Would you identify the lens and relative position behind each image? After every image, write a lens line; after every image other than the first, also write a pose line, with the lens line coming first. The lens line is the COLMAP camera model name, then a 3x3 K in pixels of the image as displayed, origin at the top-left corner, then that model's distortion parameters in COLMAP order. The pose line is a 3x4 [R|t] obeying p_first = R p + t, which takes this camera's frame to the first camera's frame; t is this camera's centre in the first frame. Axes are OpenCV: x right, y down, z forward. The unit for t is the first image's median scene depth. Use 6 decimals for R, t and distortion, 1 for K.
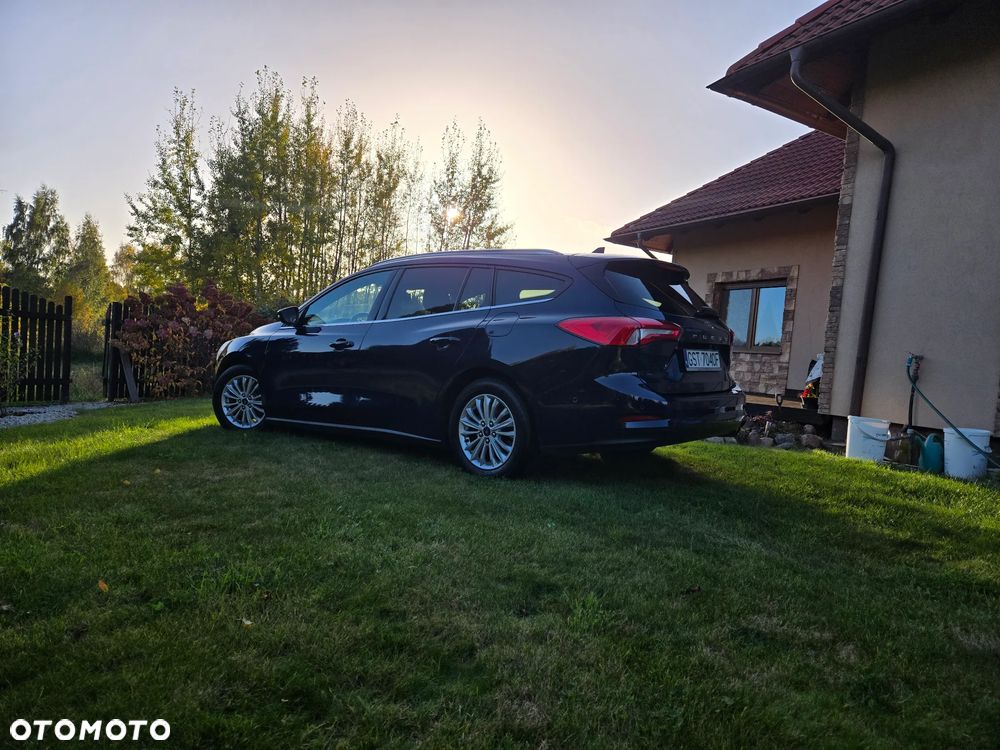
lens RADIAL K [[669.4, 0, 505.2], [0, 669.4, 374.8], [0, 0, 1]] dist [0.069651, -0.053906]
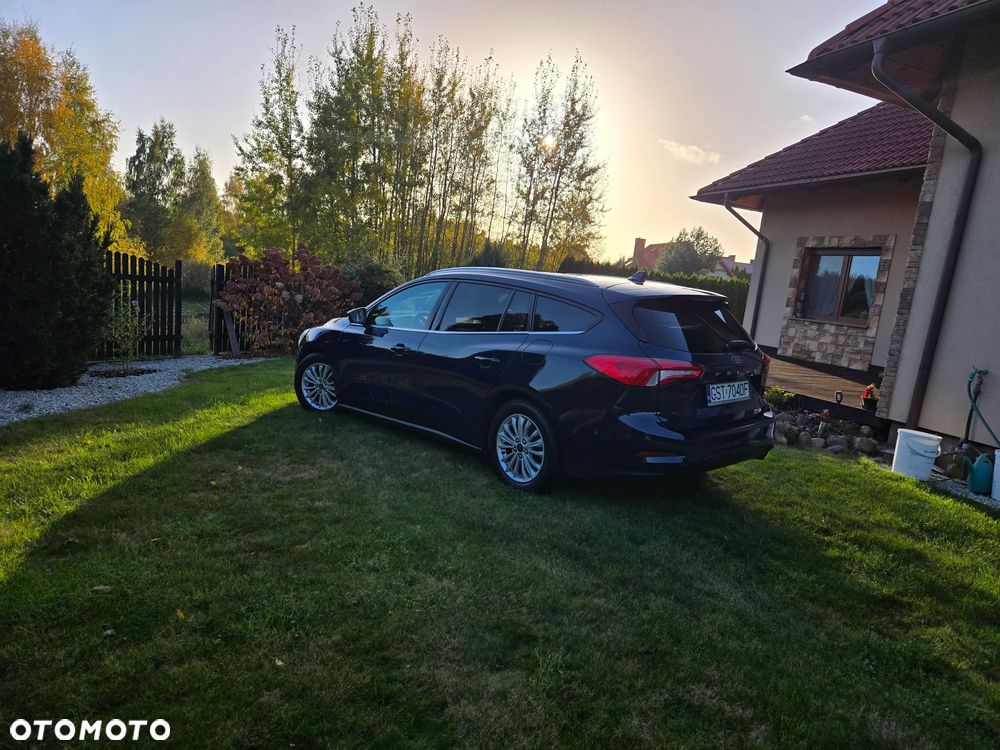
lens RADIAL K [[669.4, 0, 507.3], [0, 669.4, 377.1], [0, 0, 1]] dist [0.069651, -0.053906]
pose [[0.990779, 0.045567, -0.127593, 0.060857], [-0.032170, 0.993935, 0.105155, -0.102649], [0.131611, -0.100081, 0.986236, -0.054354]]
